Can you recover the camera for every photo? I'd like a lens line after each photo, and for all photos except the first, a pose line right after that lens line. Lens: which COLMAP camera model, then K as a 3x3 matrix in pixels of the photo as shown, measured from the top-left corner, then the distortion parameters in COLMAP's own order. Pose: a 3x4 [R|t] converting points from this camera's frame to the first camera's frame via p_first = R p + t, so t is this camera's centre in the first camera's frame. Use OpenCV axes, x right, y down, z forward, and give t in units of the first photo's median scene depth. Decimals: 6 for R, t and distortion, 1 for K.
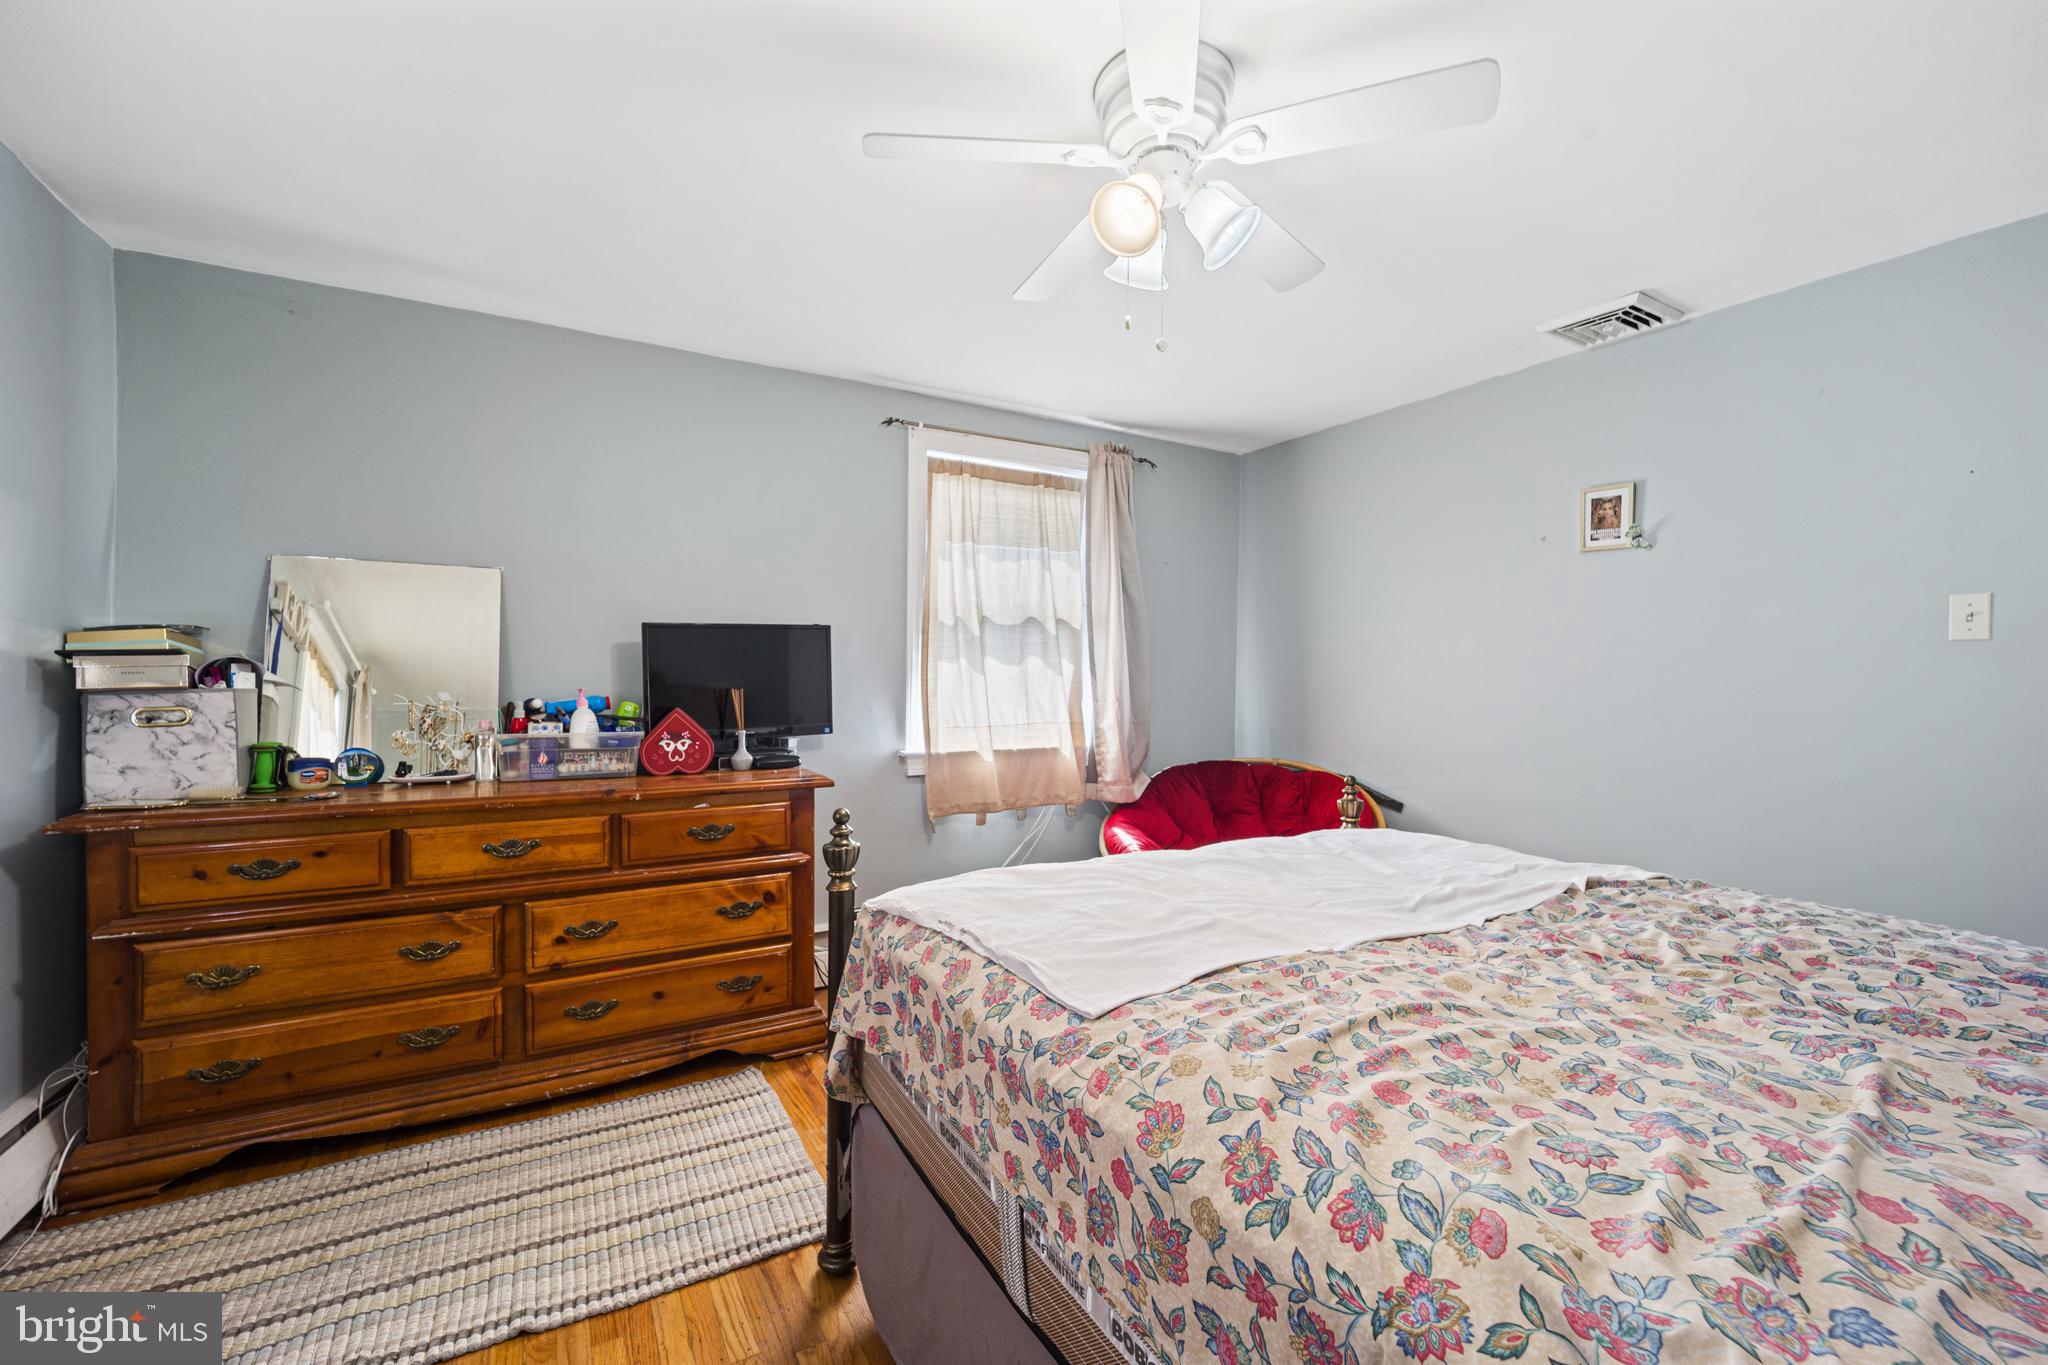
lens RADIAL K [[844.6, 0, 1024.0], [0, 844.6, 682.5], [0, 0, 1]] dist [-0.000461, -0.000036]
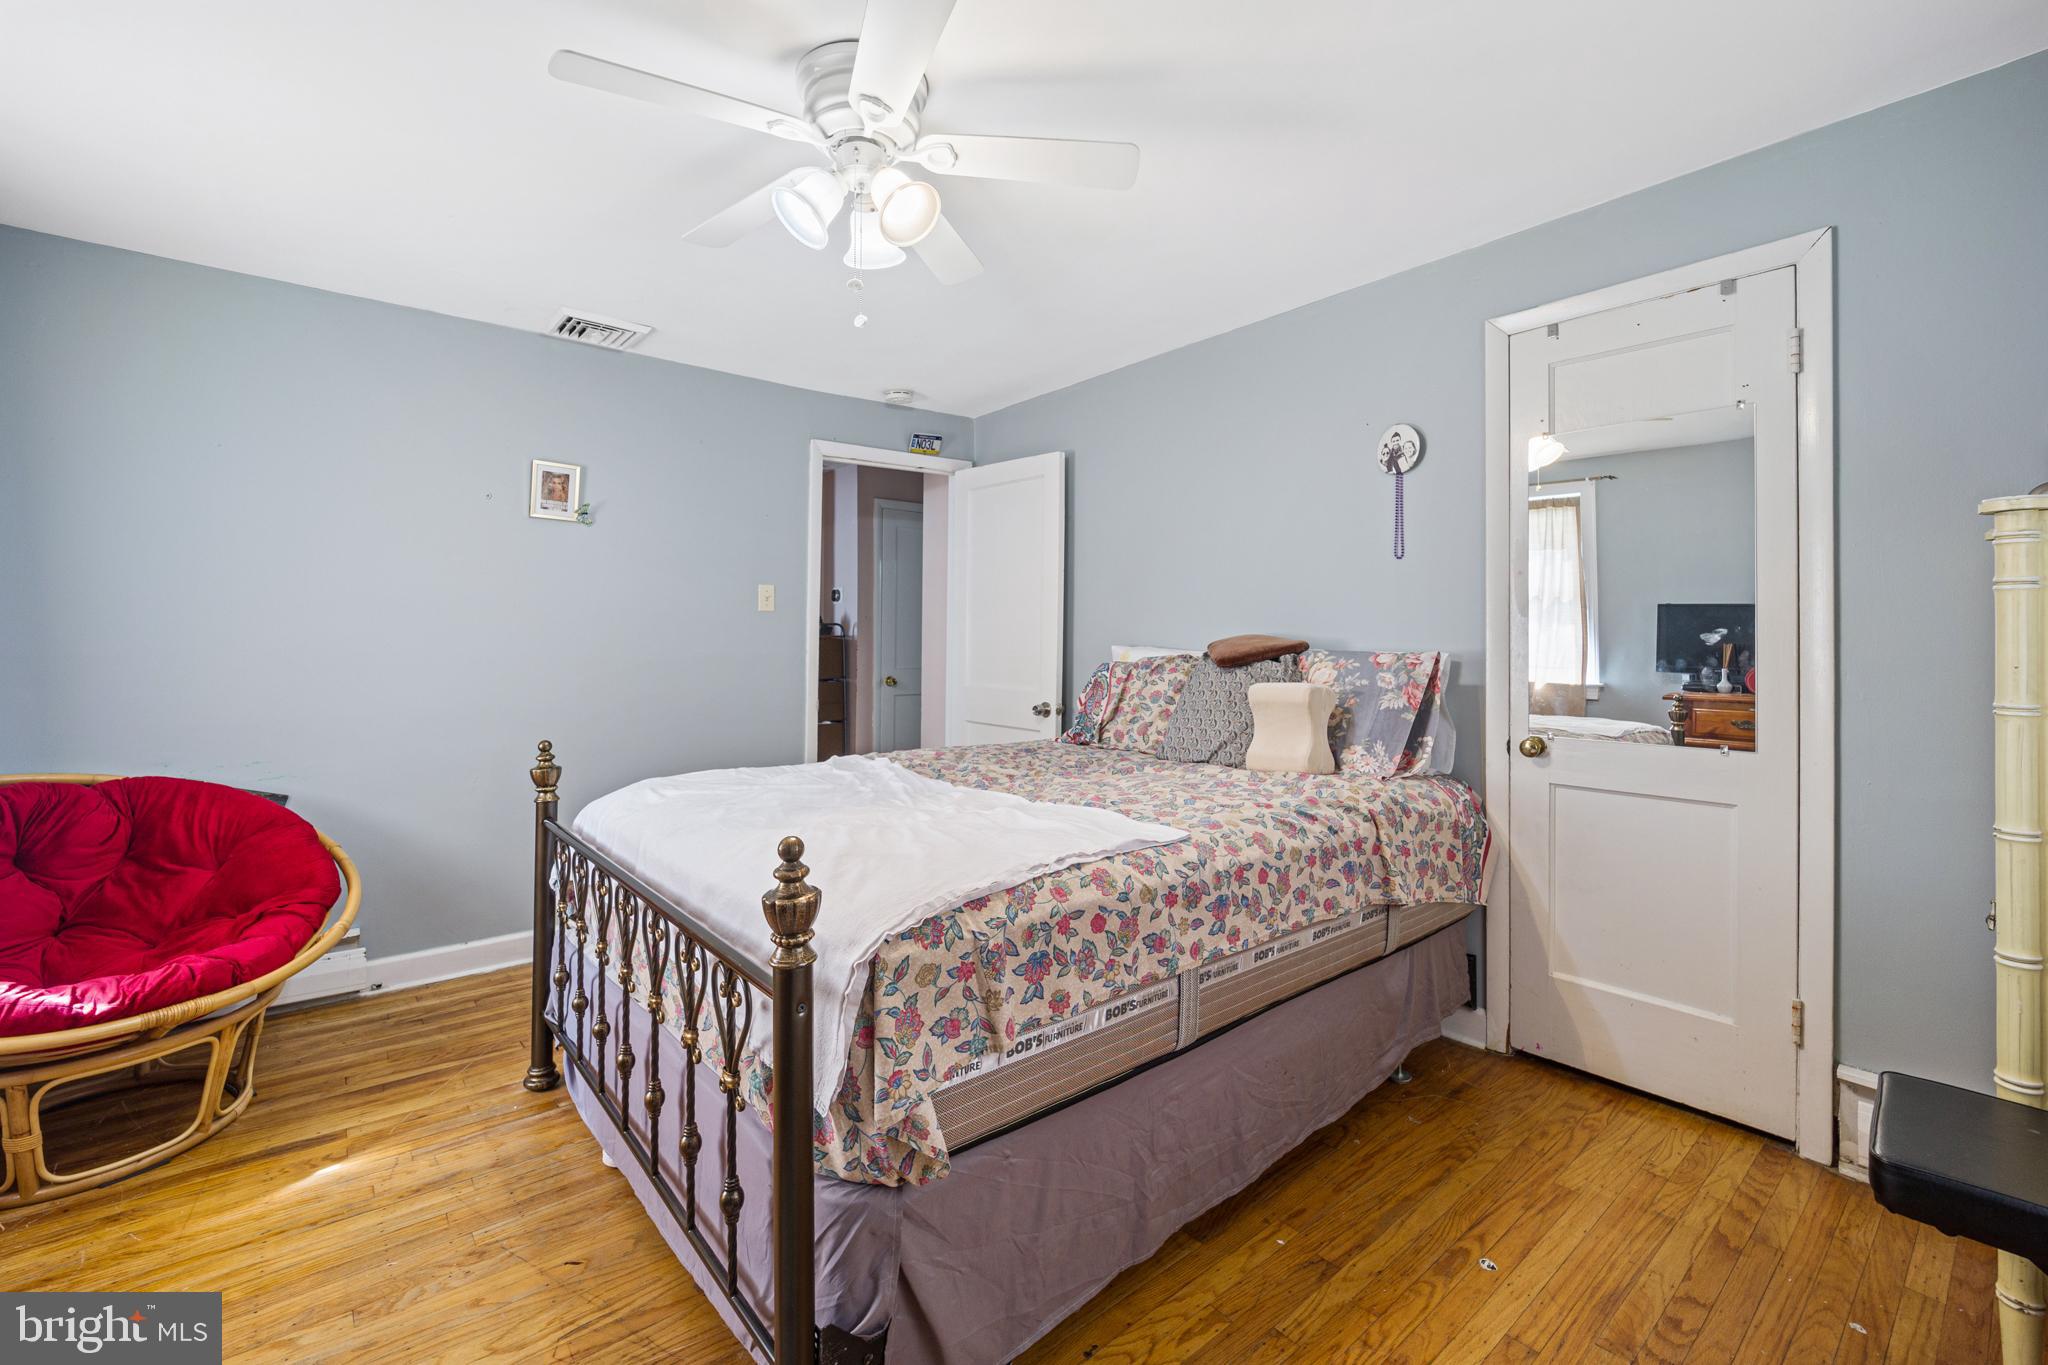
lens RADIAL K [[871.4, 0, 1033.1], [0, 871.4, 631.9], [0, 0, 1]] dist [-0.000562, -0.000029]
pose [[-0.188445, 0.001193, 0.982083, -1.357715], [0.005827, 0.999983, -0.000096, -0.007835], [-0.982066, 0.005705, -0.188449, 1.417979]]
